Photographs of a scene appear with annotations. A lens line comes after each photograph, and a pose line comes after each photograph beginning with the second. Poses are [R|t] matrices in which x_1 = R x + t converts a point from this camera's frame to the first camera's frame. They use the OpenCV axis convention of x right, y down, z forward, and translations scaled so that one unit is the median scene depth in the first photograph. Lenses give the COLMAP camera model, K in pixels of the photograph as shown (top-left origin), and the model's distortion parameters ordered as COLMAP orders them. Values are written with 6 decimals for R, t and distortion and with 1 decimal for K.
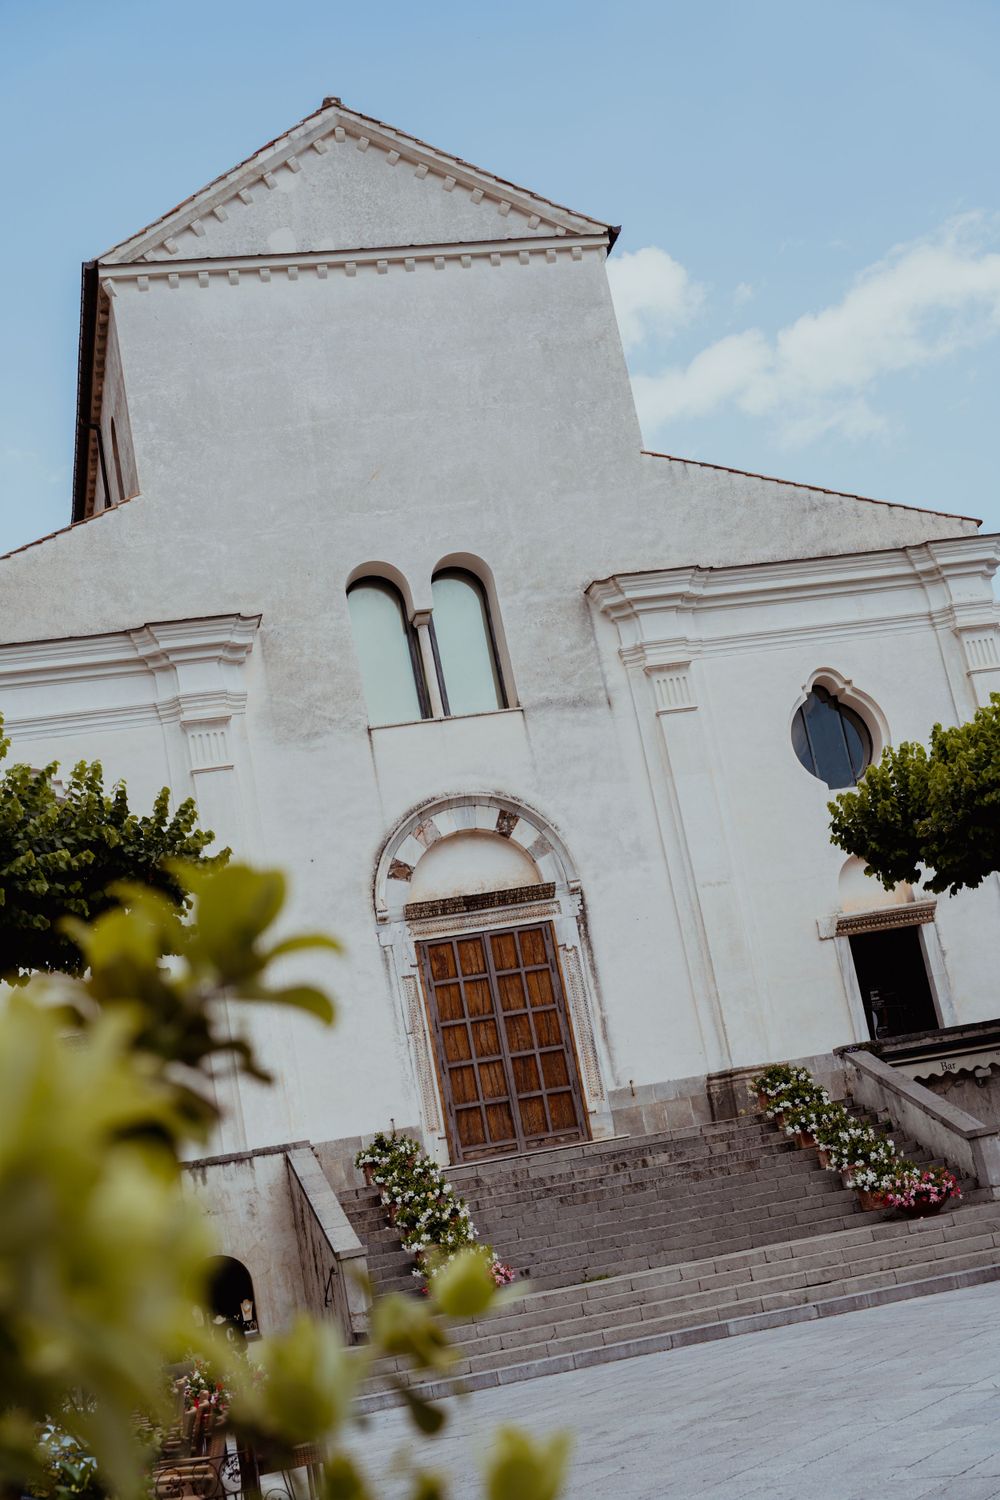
lens RADIAL K [[1915.1, 0, 499.3], [0, 1915.1, 751.2], [0, 0, 1]] dist [-0.026914, 0.000000]
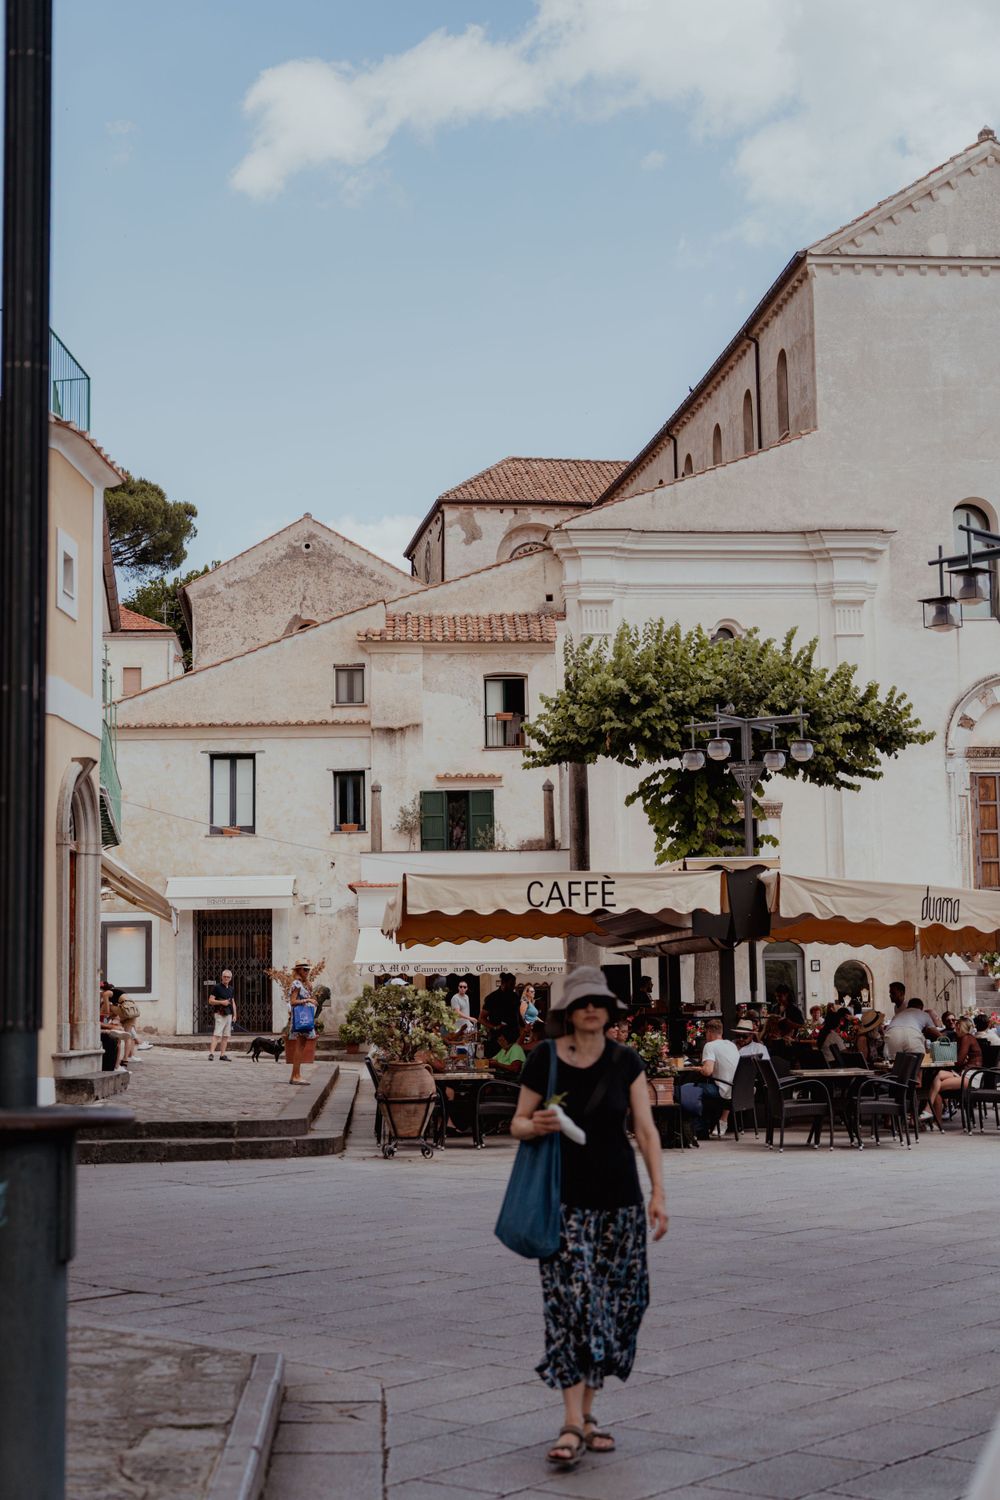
lens RADIAL K [[2114.2, 0, 501.3], [0, 2114.2, 748.3], [0, 0, 1]] dist [-0.012237, 0.000000]
pose [[0.979844, 0.152223, -0.129360, -0.175592], [-0.131657, 0.979115, 0.154921, -0.112340], [0.150241, -0.134768, 0.979421, -0.580960]]
